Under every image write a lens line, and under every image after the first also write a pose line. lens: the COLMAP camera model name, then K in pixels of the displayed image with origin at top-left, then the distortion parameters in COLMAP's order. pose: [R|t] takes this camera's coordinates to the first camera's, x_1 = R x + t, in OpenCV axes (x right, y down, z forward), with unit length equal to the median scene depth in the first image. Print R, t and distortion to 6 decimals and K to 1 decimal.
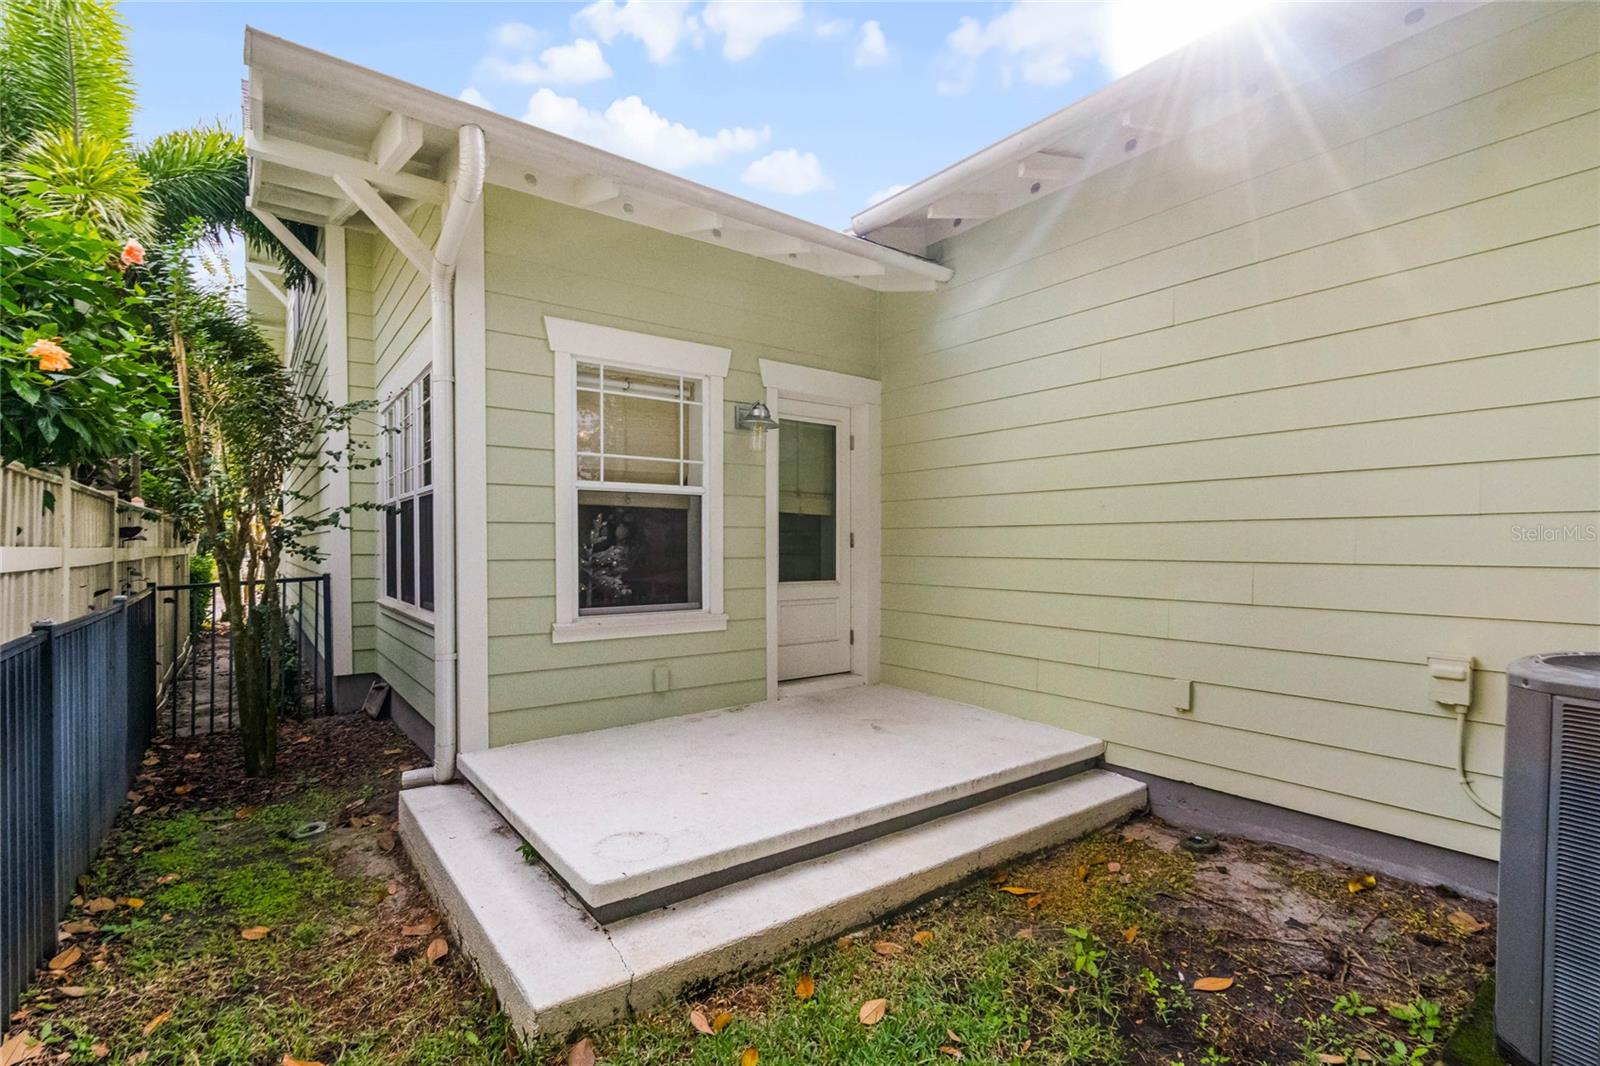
lens RADIAL K [[737.5, 0, 800.0], [0, 737.5, 533.0], [0, 0, 1]] dist [-0.000534, 0.000286]
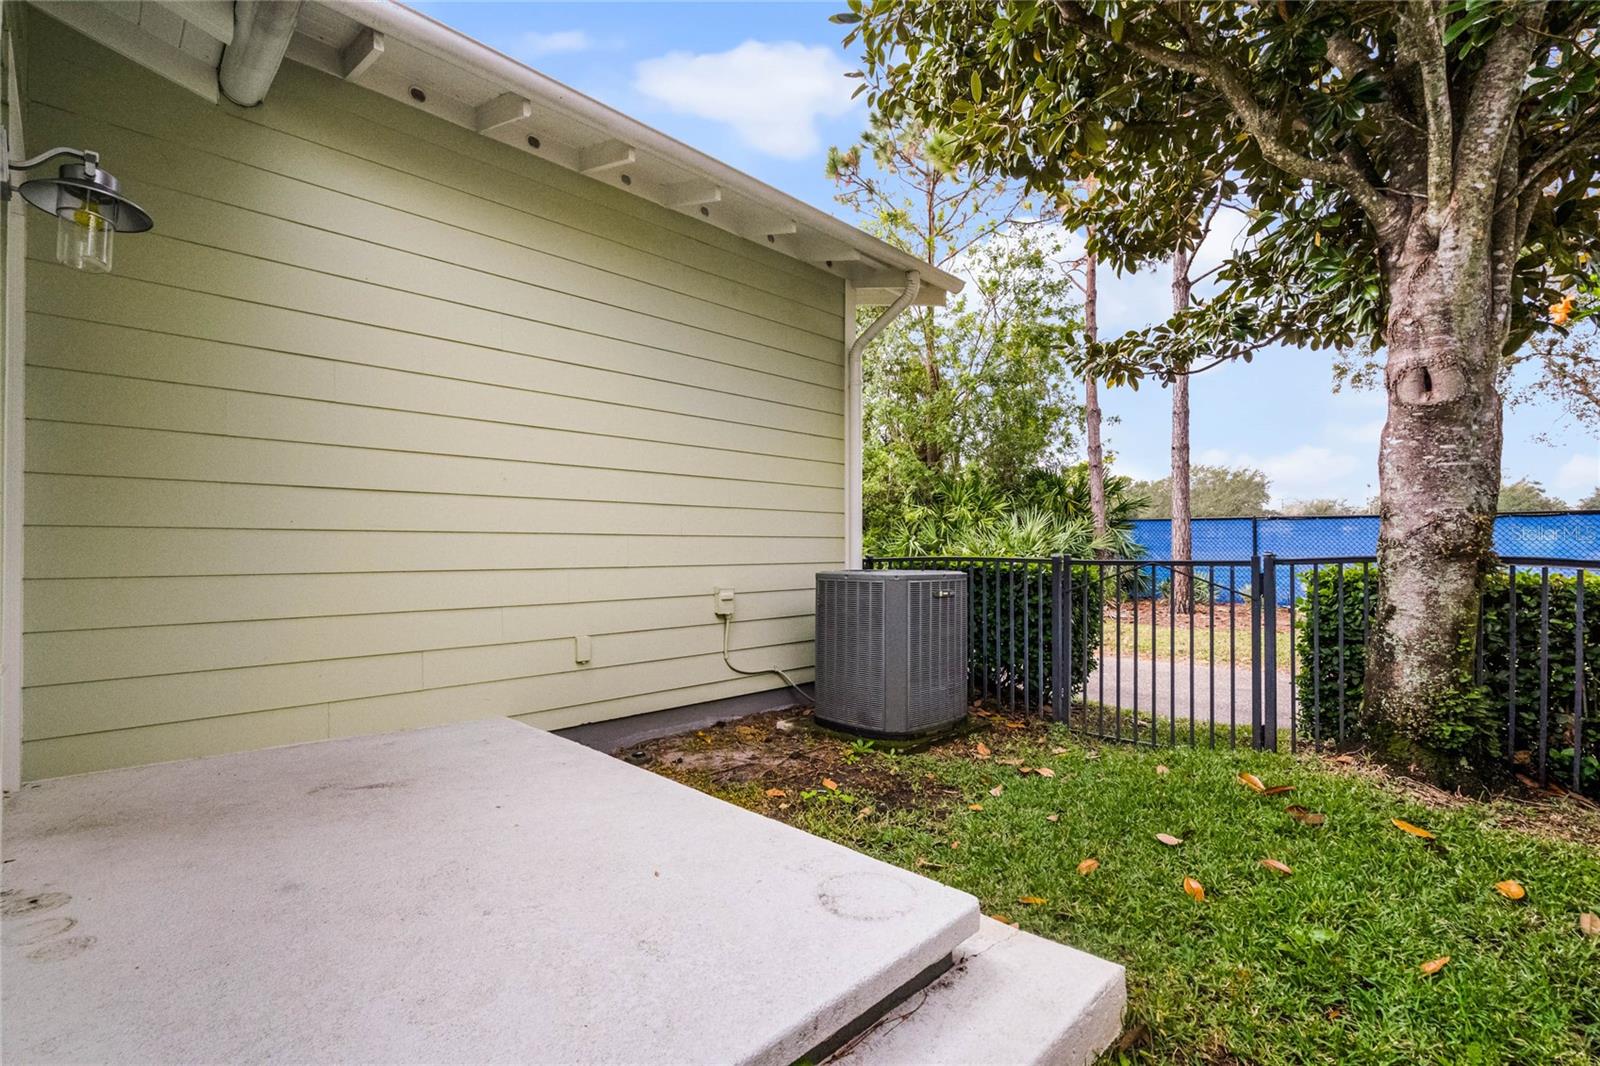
lens RADIAL K [[737.5, 0, 800.0], [0, 737.5, 533.0], [0, 0, 1]] dist [-0.000534, 0.000286]
pose [[-0.150347, 0.022809, 0.988370, -0.825464], [-0.017646, 0.999513, -0.025750, 0.076074], [-0.988476, -0.021312, -0.149872, 1.030284]]
